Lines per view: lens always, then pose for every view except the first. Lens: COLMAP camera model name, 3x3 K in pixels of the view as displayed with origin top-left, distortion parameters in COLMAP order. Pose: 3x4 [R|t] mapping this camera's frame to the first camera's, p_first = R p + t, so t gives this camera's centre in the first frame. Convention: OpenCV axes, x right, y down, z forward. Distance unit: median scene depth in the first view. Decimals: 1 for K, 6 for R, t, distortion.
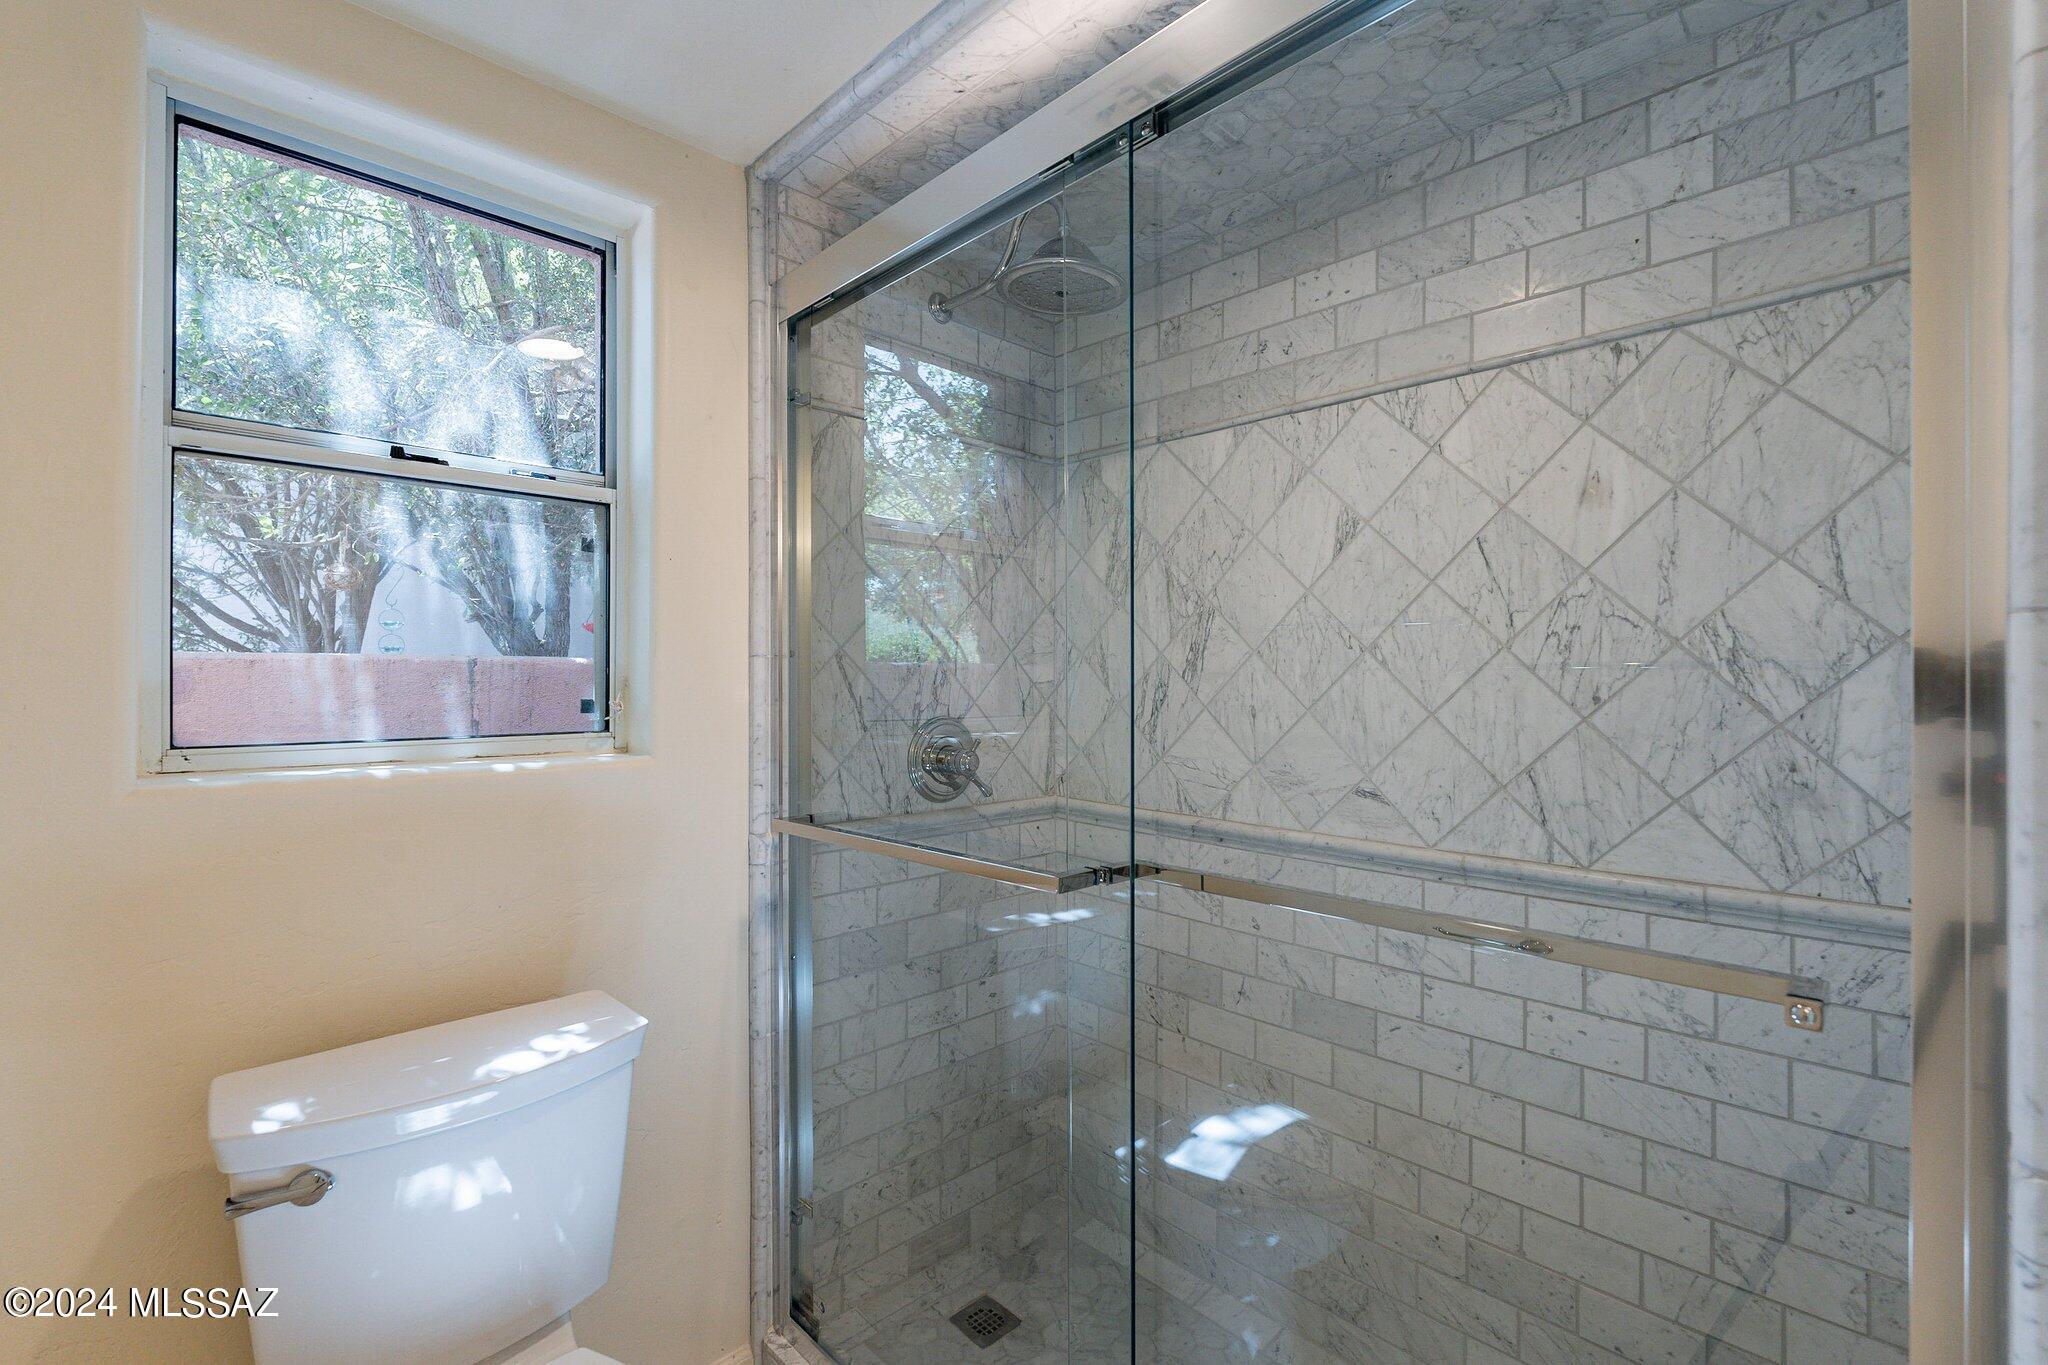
lens RADIAL K [[896.7, 0, 1018.1], [0, 896.7, 684.0], [0, 0, 1]] dist [-0.003564, 0.000547]
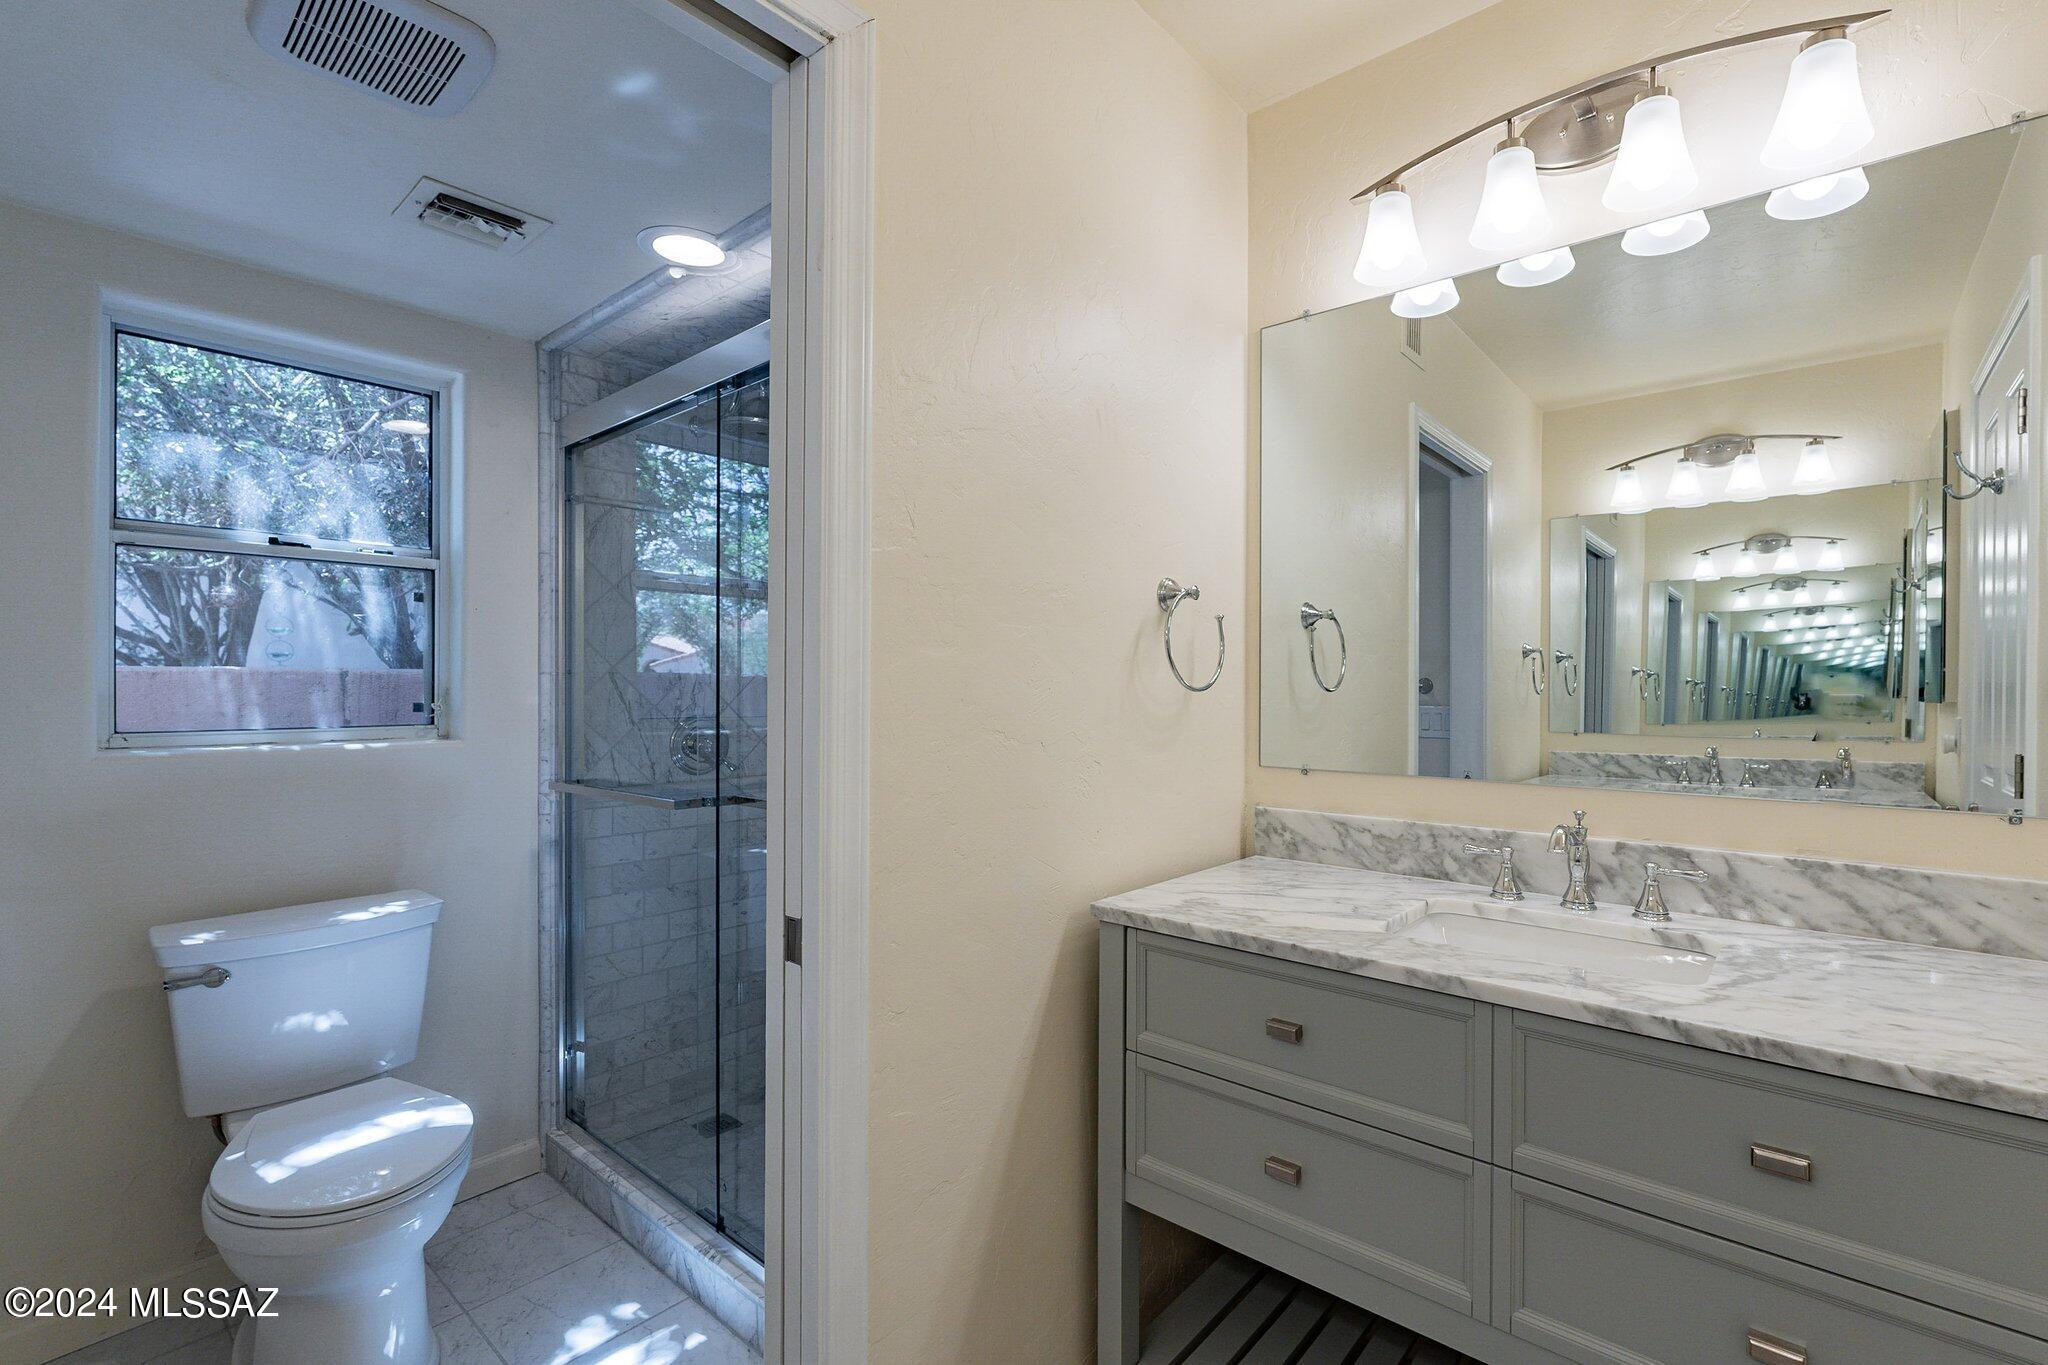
lens RADIAL K [[896.7, 0, 1093.7], [0, 896.7, 691.1], [0, 0, 1]] dist [-0.003564, 0.000547]
pose [[0.992225, 0.001685, 0.124445, 0.423186], [-0.002024, 0.999995, 0.002604, -0.007609], [-0.124440, -0.002836, 0.992223, -0.576335]]
